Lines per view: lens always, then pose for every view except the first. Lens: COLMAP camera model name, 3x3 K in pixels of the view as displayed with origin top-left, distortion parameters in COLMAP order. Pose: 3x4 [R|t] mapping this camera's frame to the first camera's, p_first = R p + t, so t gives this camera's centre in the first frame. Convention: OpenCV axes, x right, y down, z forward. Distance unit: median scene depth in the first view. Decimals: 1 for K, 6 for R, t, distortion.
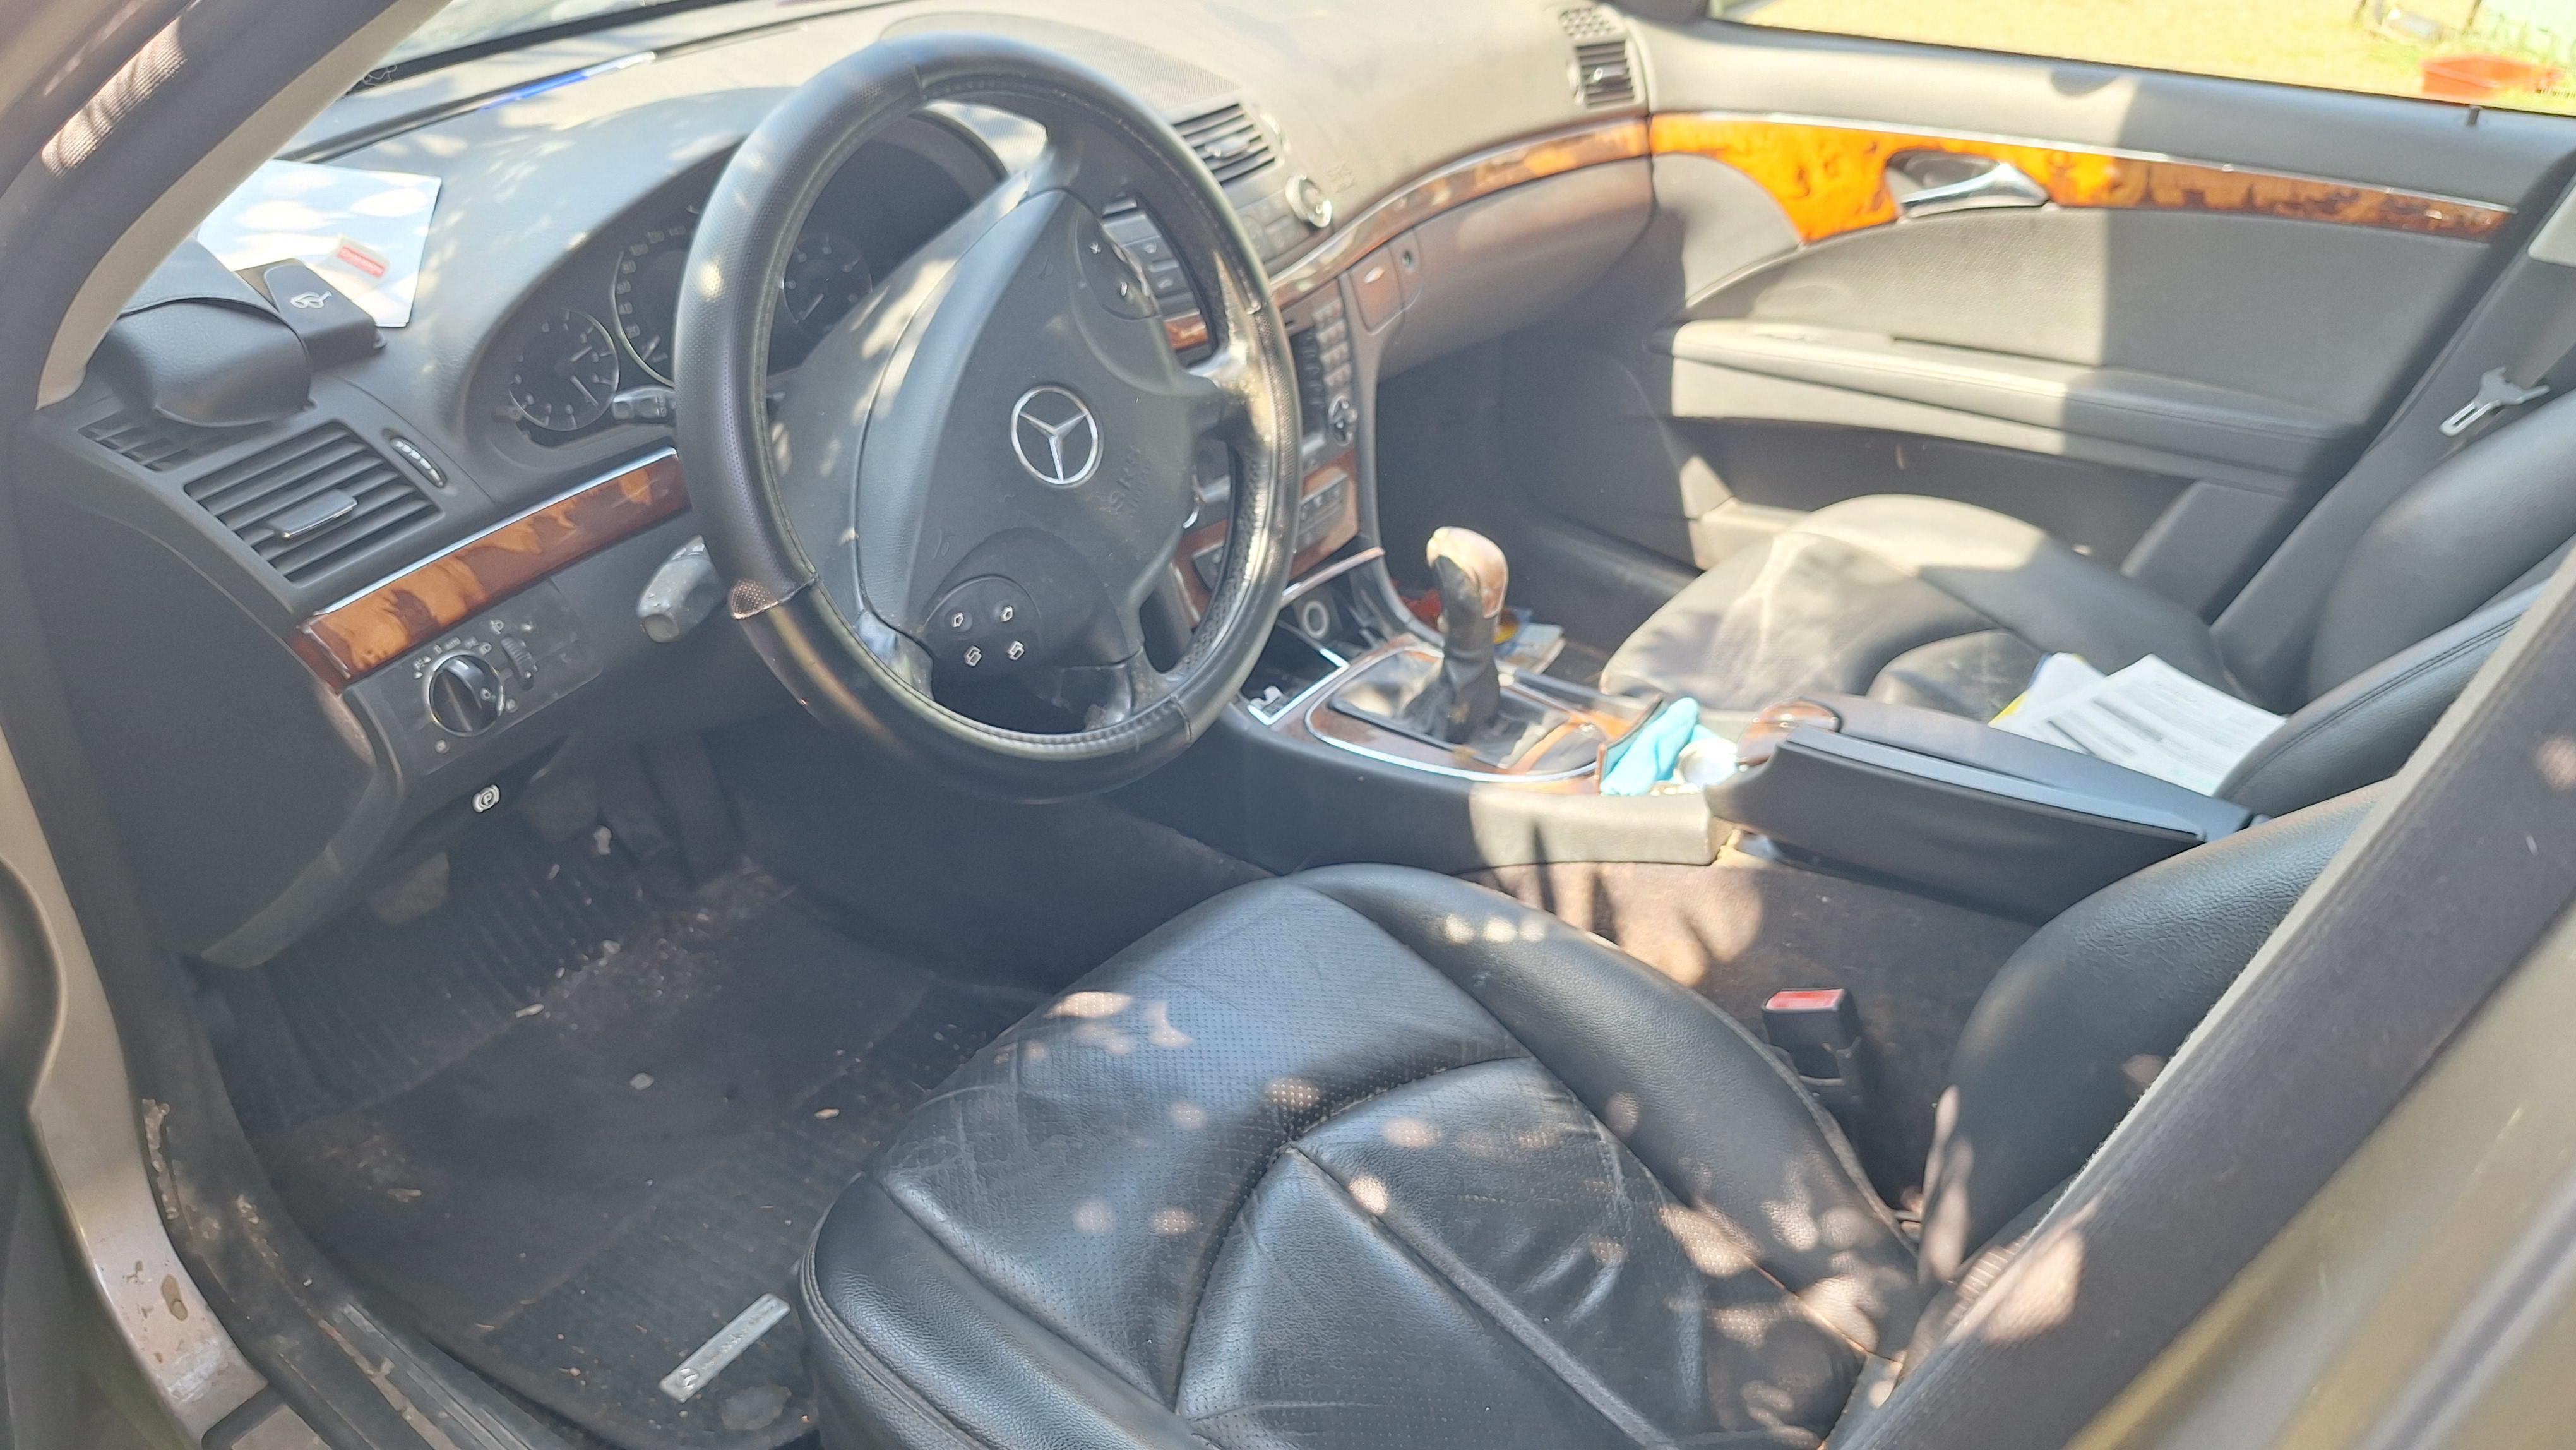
lens RADIAL K [[1841.8, 0, 1305.3], [0, 1841.8, 721.4], [0, 0, 1]] dist [0.064588, -0.071817]
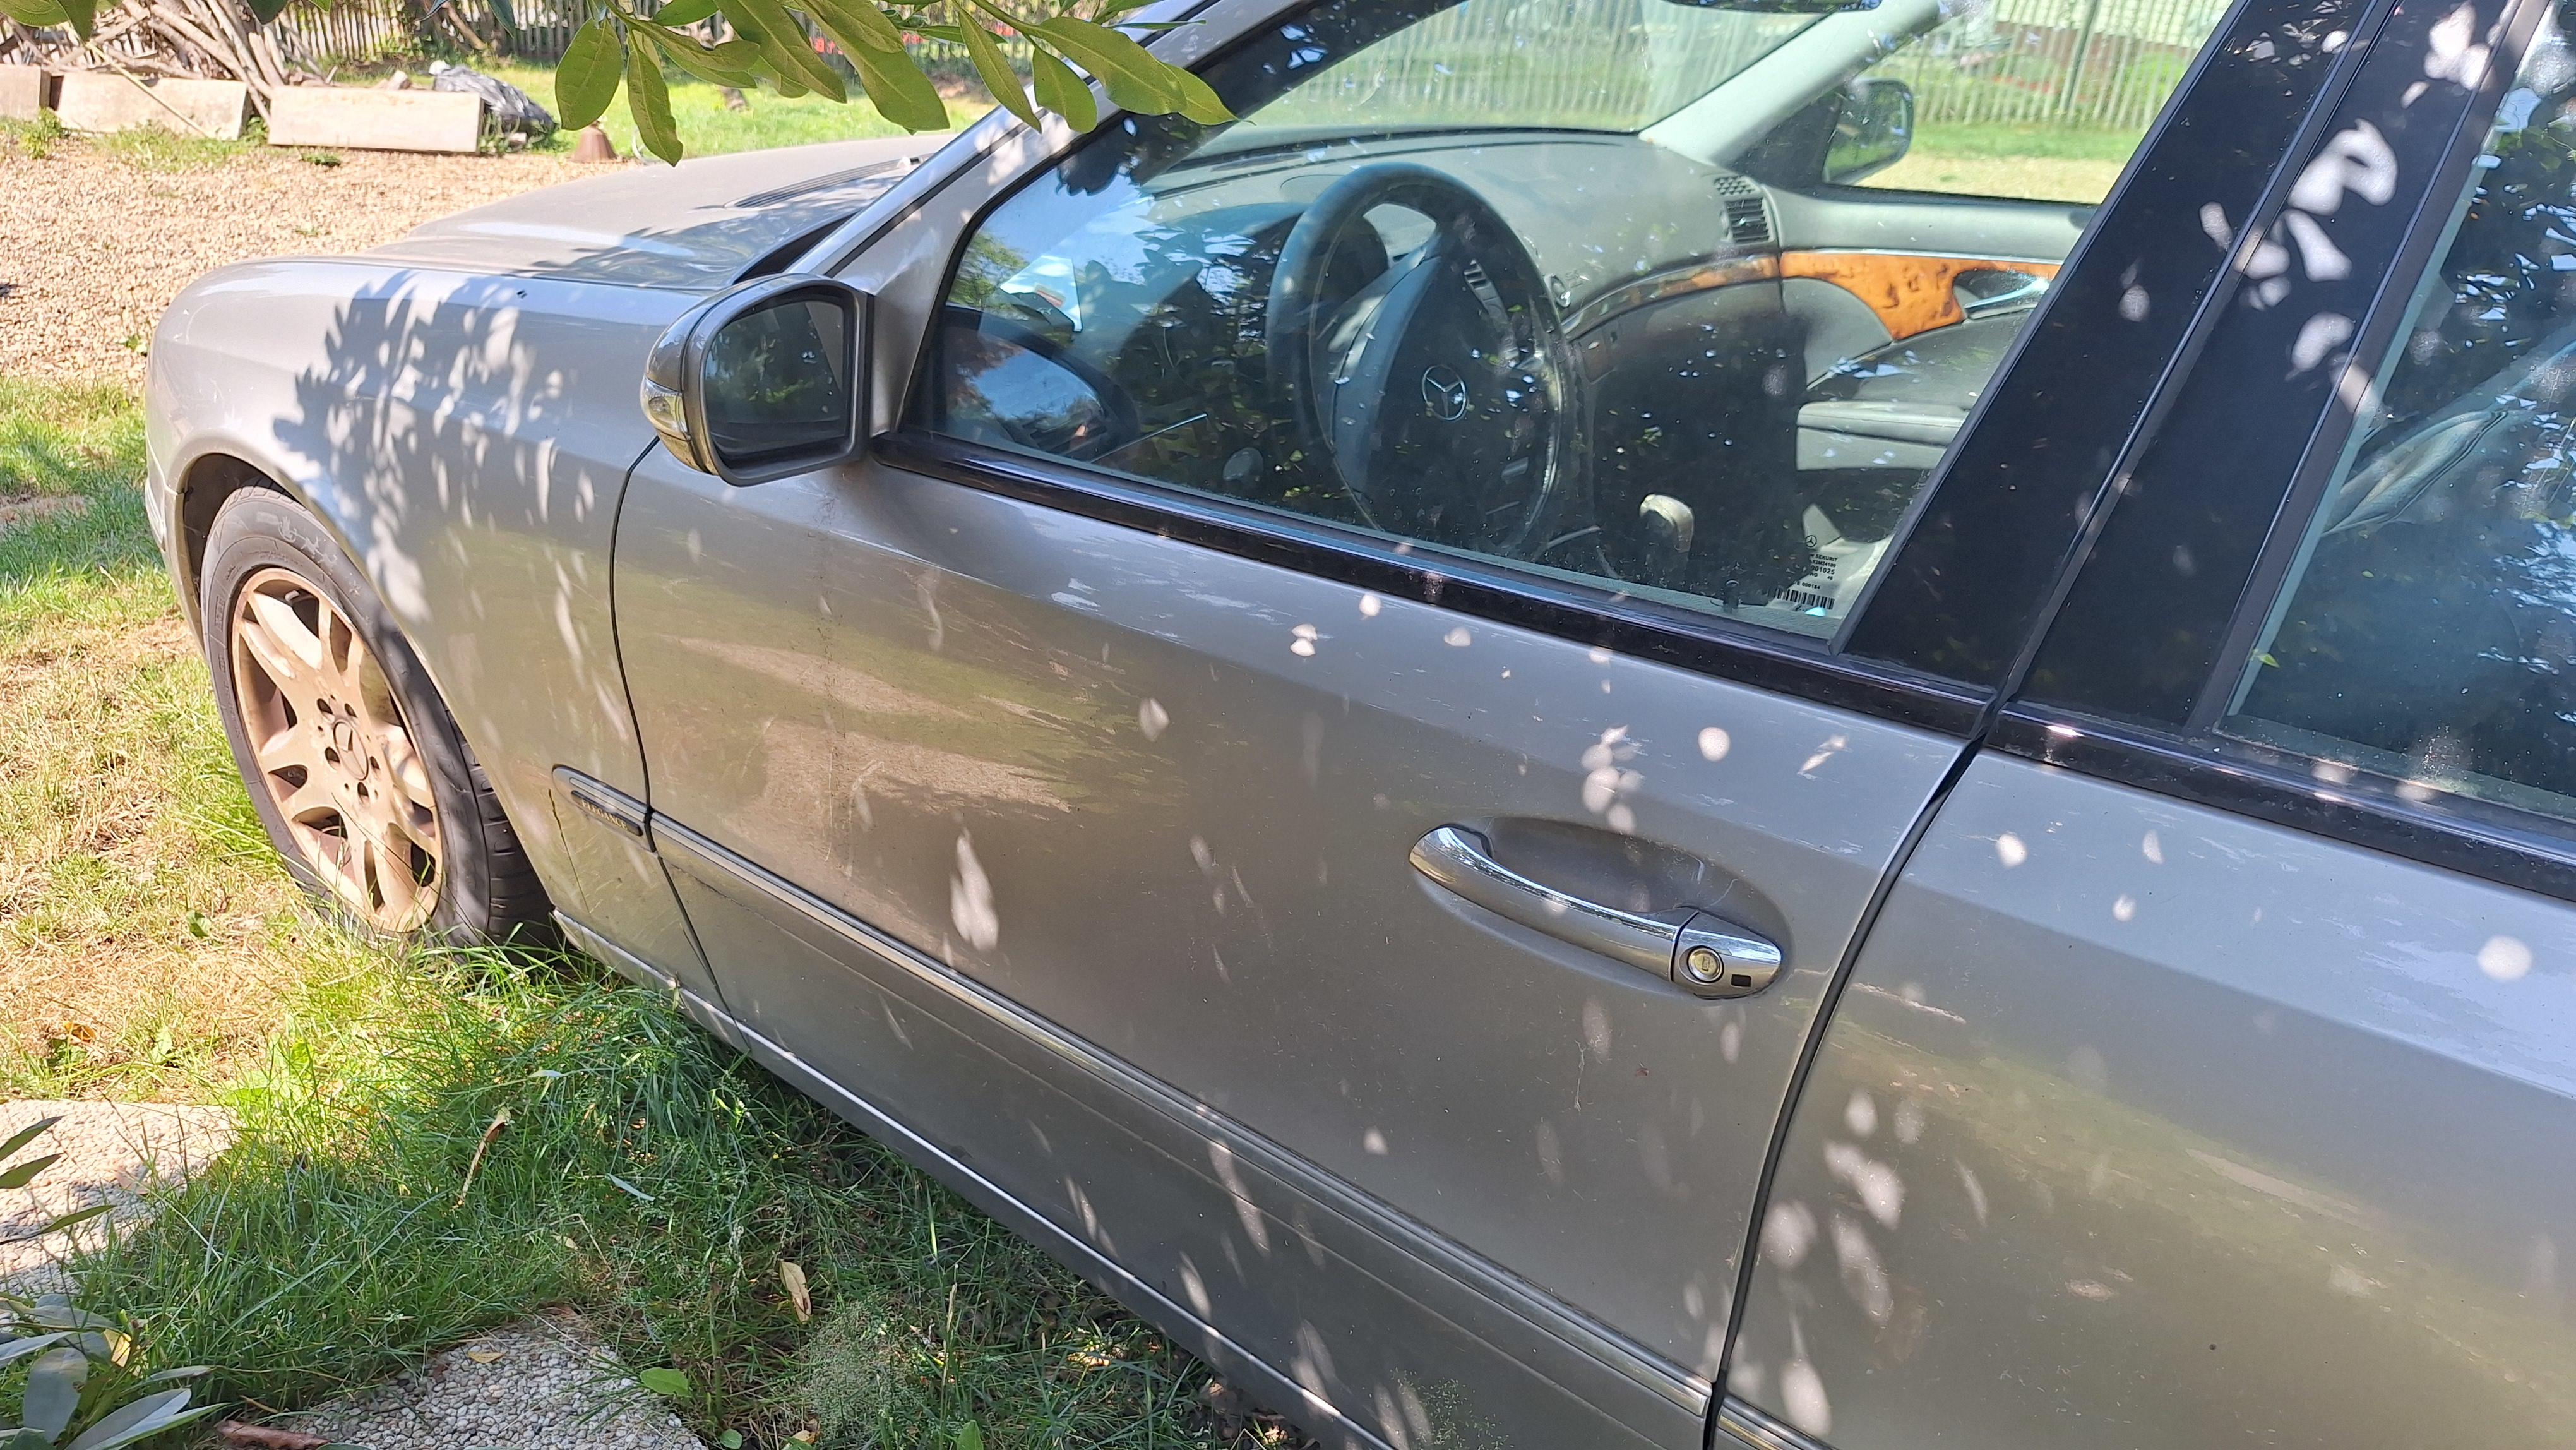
lens RADIAL K [[1841.8, 0, 1286.6], [0, 1841.8, 736.9], [0, 0, 1]] dist [0.064588, -0.071817]
pose [[0.997940, 0.009208, -0.063485, -0.093569], [-0.015784, 0.994465, -0.103880, 0.190593], [0.062177, 0.104668, 0.992562, -0.374212]]
